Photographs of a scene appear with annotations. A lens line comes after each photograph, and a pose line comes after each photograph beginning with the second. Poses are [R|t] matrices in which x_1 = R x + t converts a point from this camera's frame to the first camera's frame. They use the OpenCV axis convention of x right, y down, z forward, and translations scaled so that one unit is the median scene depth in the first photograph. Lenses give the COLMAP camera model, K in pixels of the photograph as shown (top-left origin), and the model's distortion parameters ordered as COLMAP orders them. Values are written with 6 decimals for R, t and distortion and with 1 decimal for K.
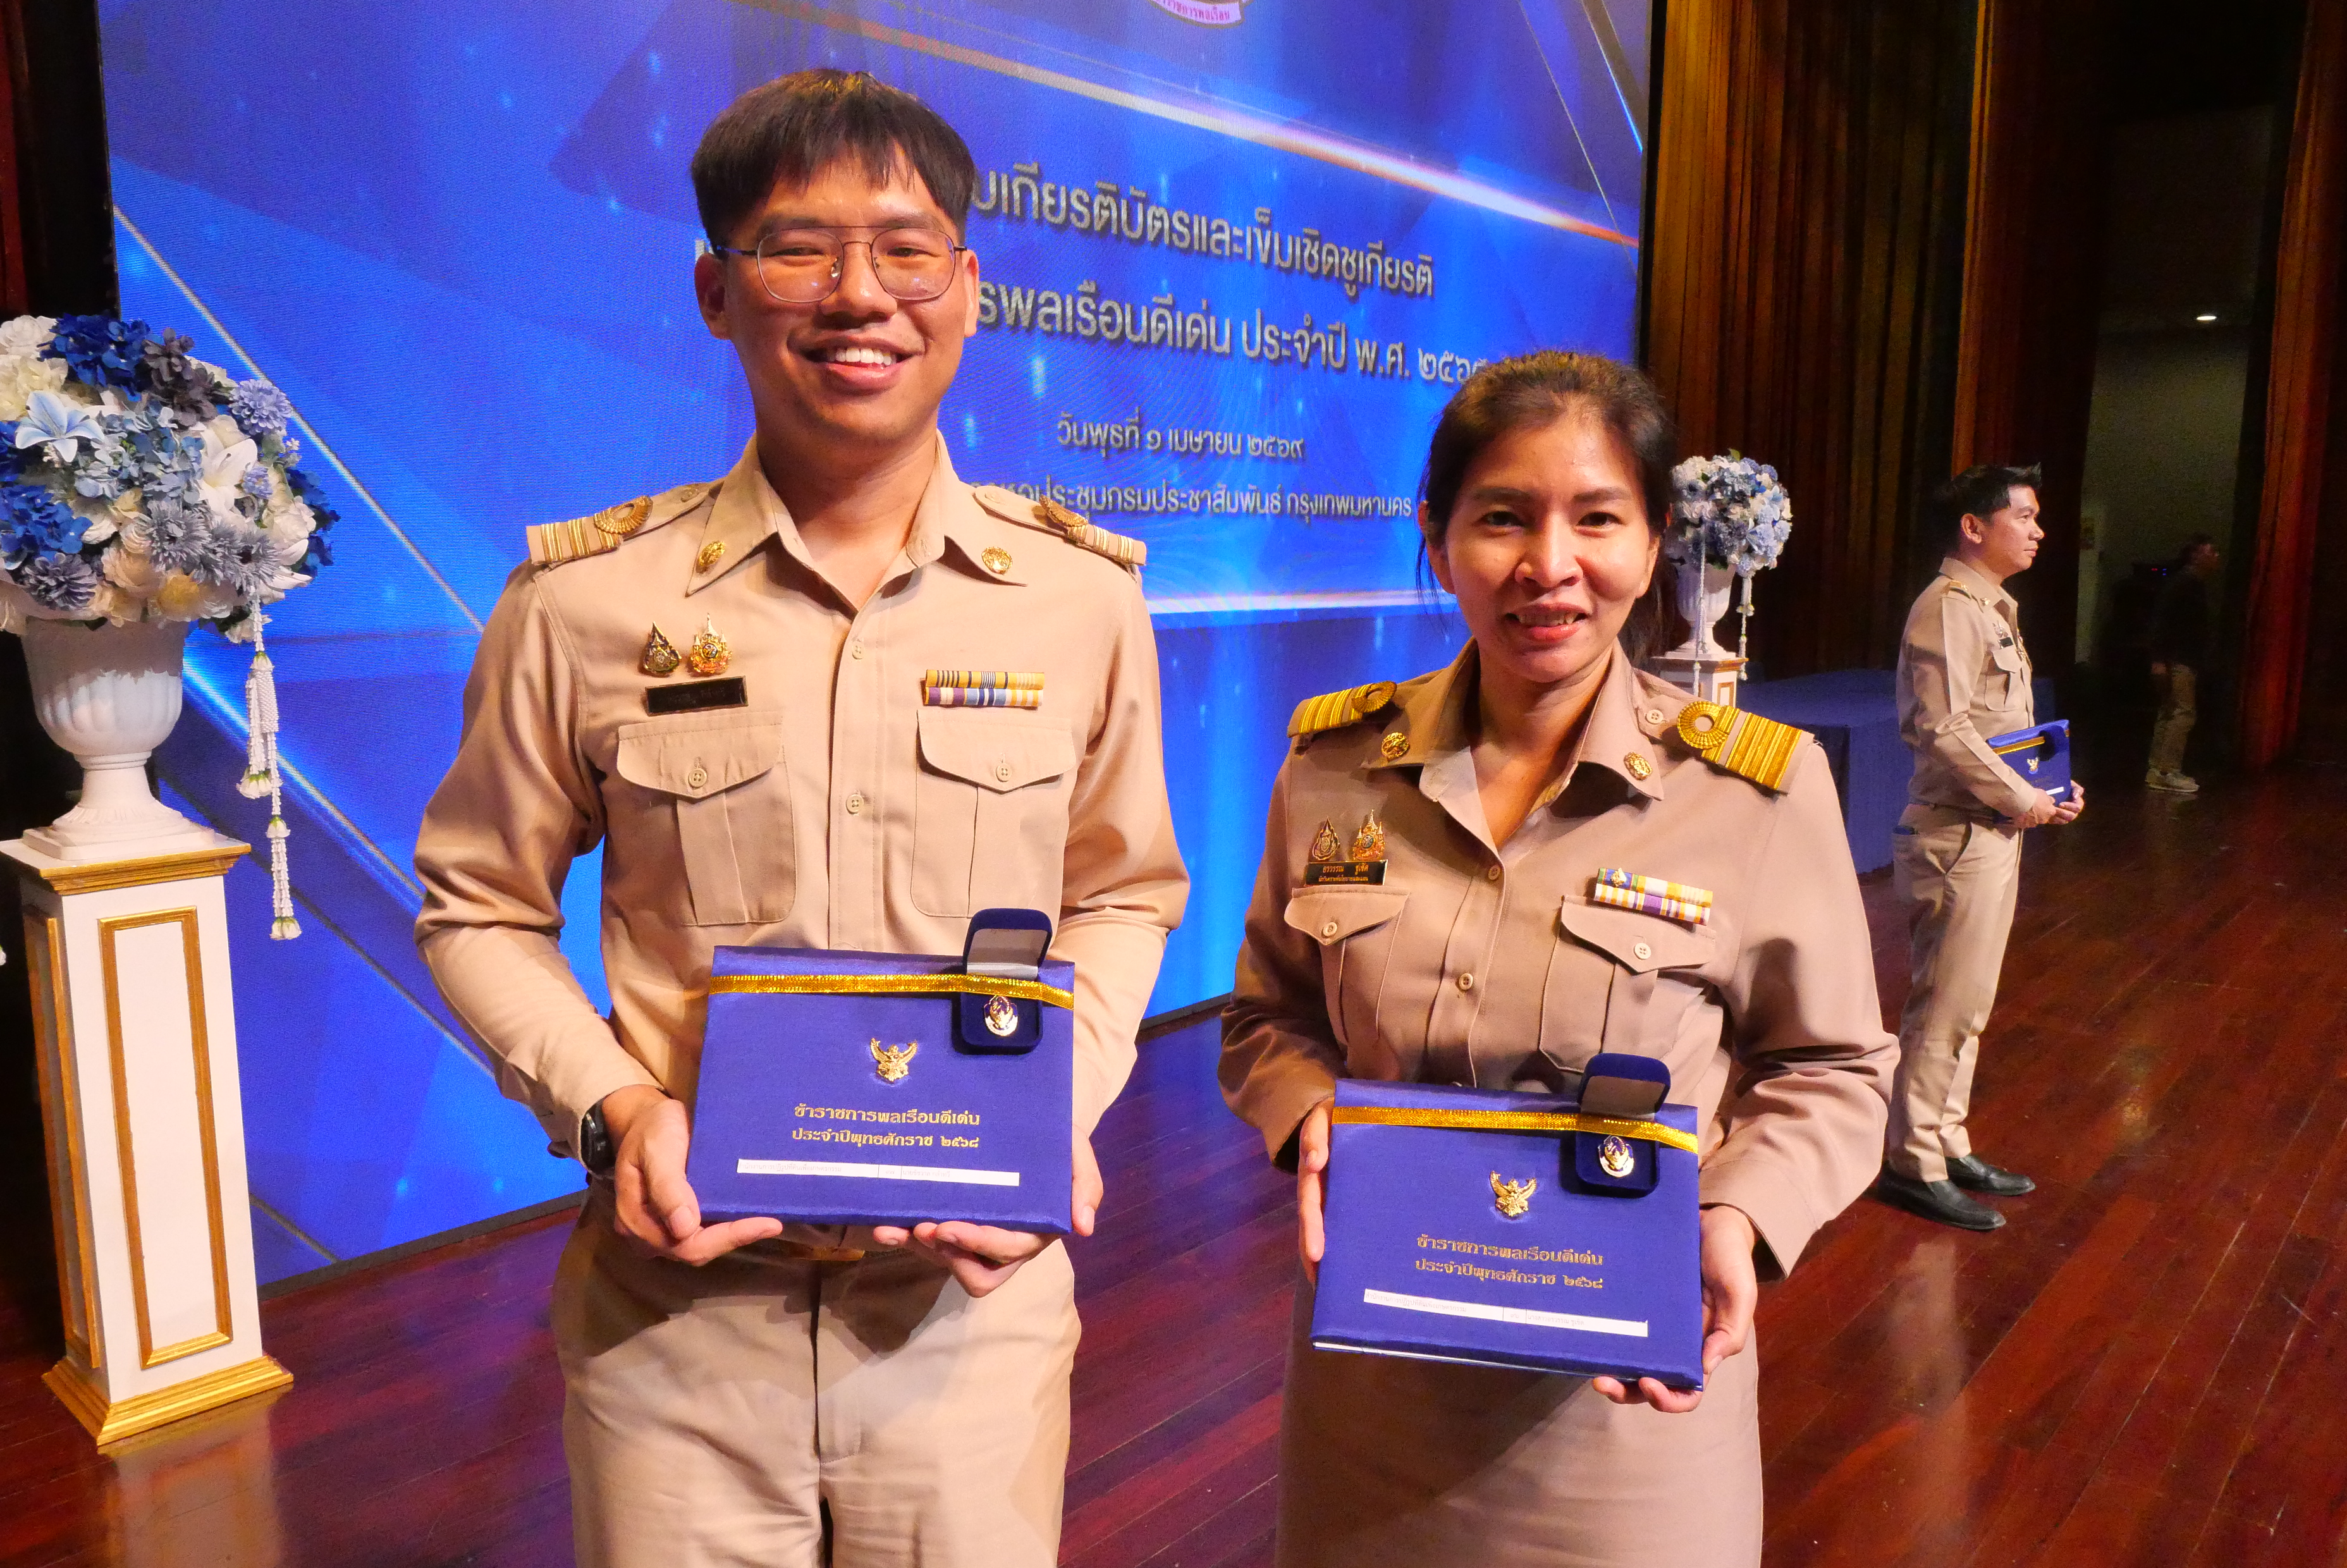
lens RADIAL K [[1706.0, 0, 1173.5], [0, 1706.0, 784.0], [0, 0, 1]] dist [-0.035813, -0.001262]
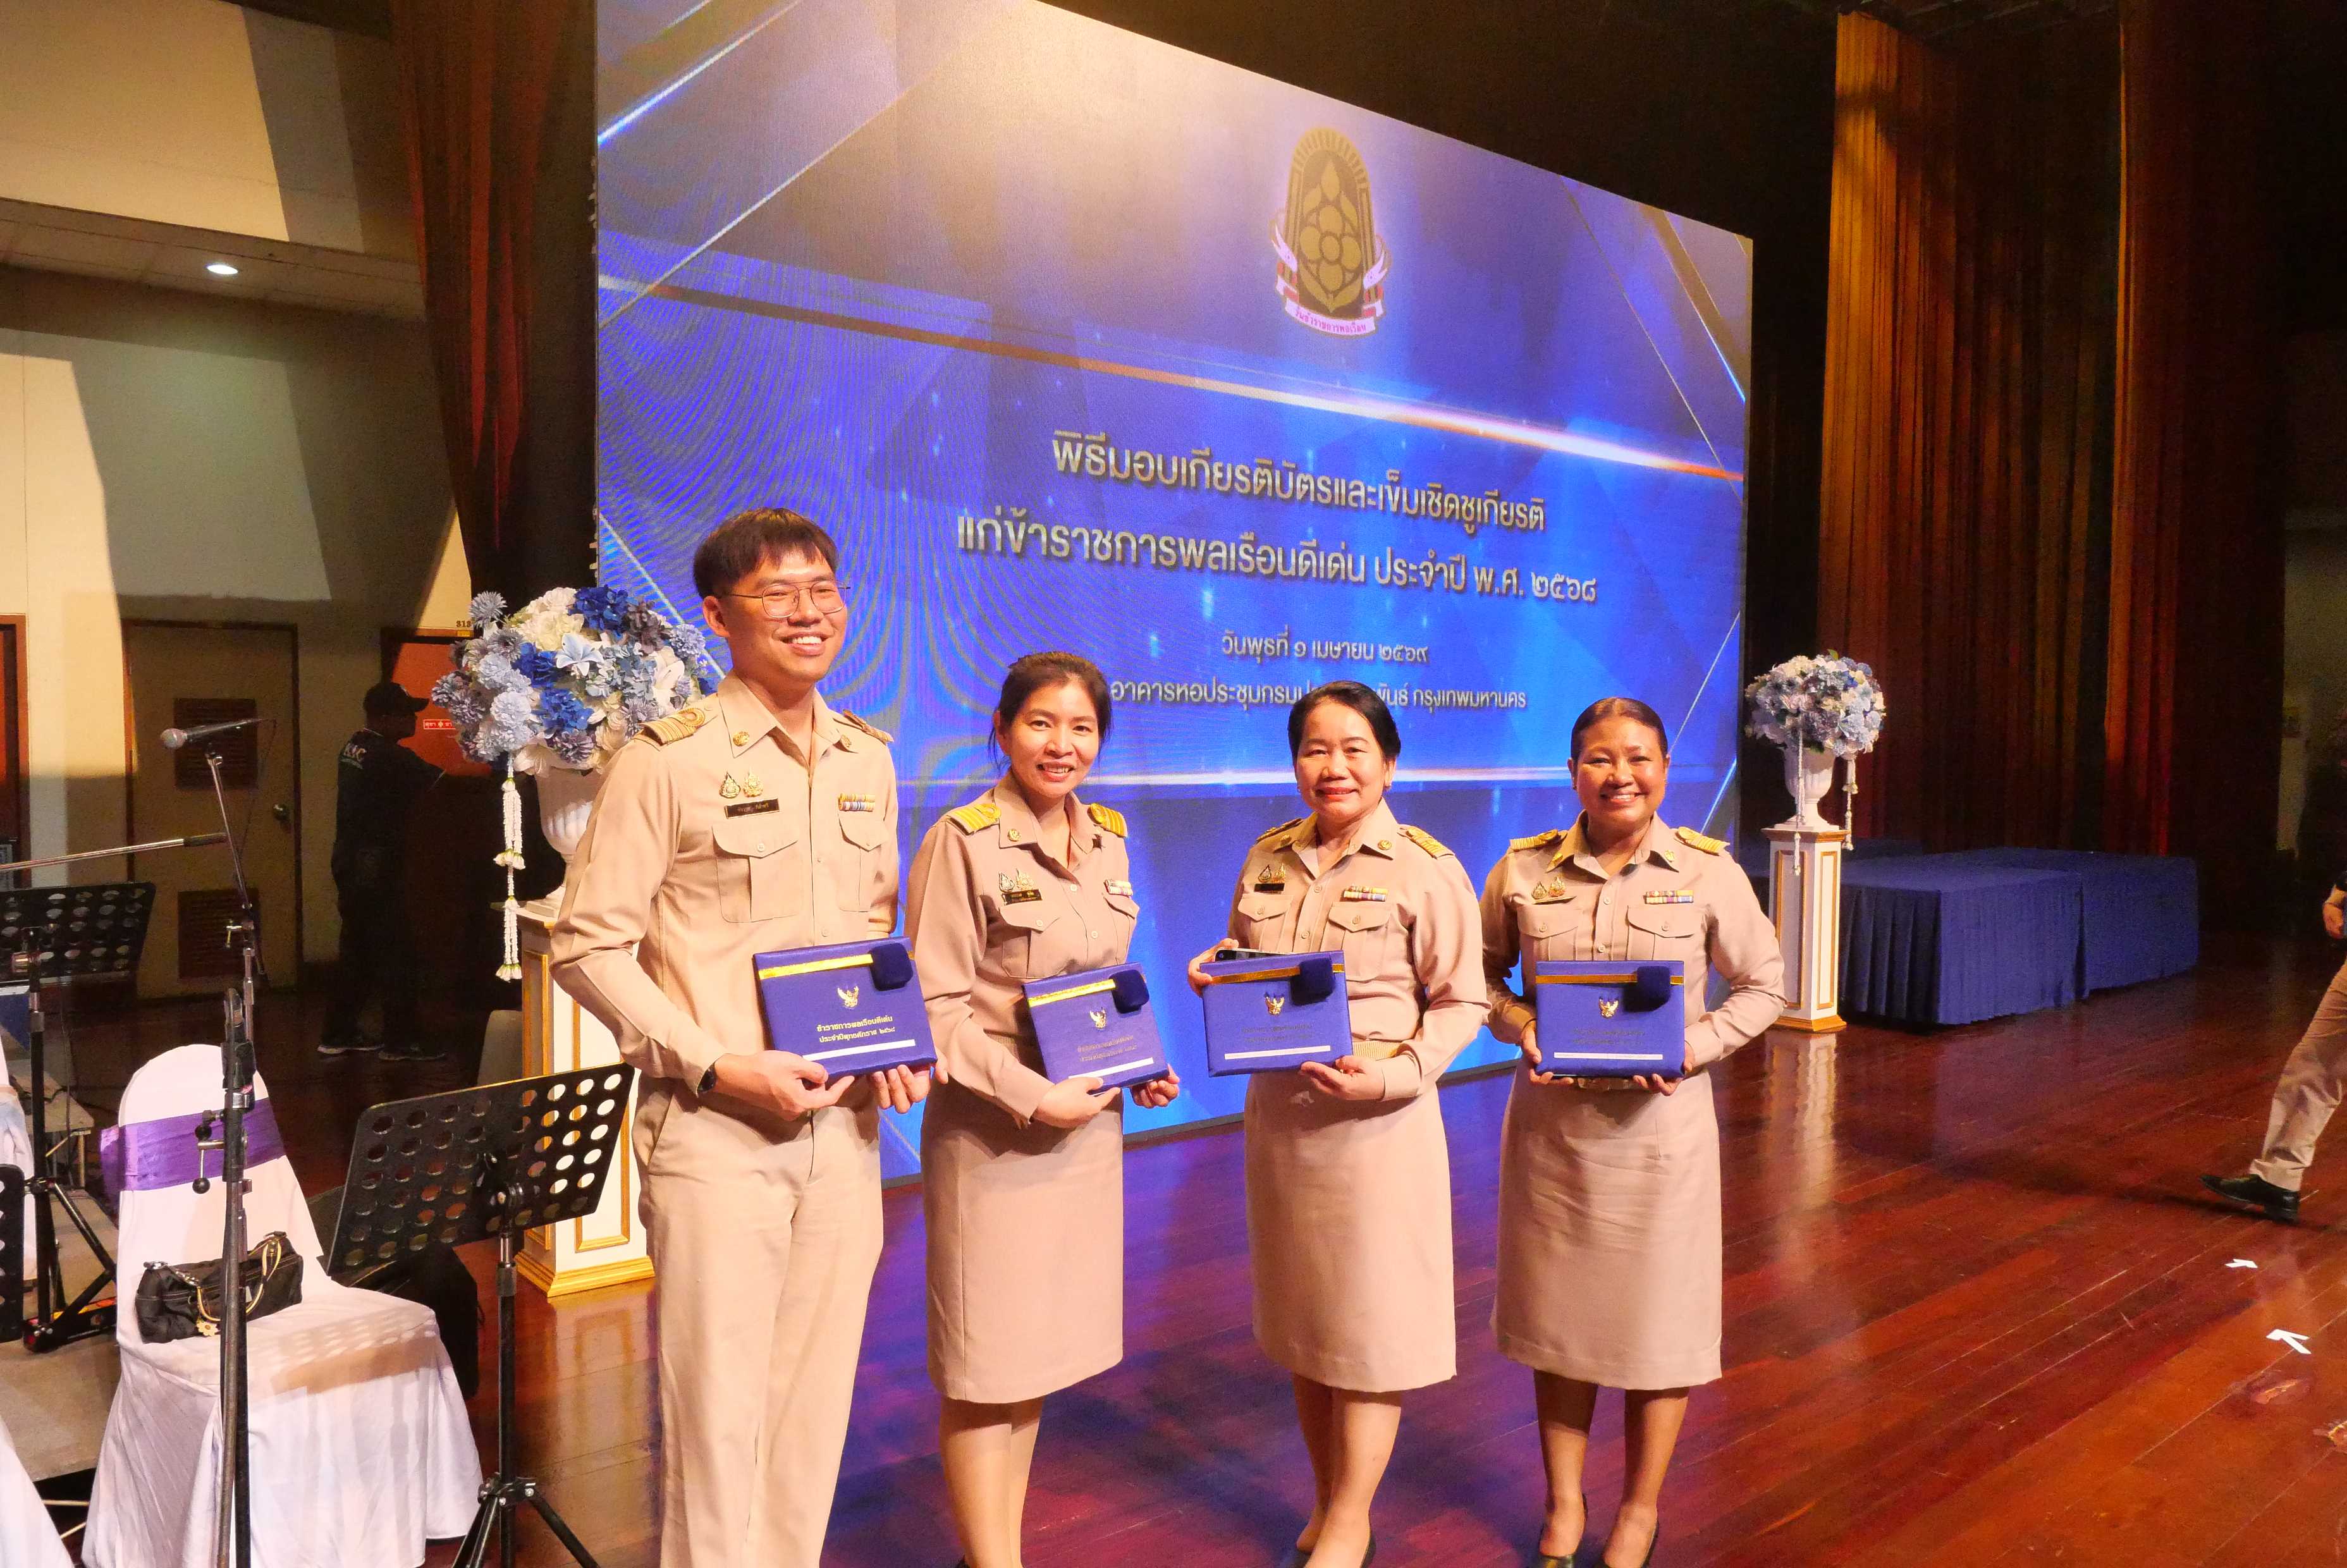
lens RADIAL K [[1706.0, 0, 1173.5], [0, 1706.0, 784.0], [0, 0, 1]] dist [-0.035813, -0.001262]
pose [[0.988650, 0.010613, -0.149861, 0.086306], [-0.026508, 0.994175, -0.104465, 0.037051], [0.147879, 0.107252, 0.983173, -0.272123]]
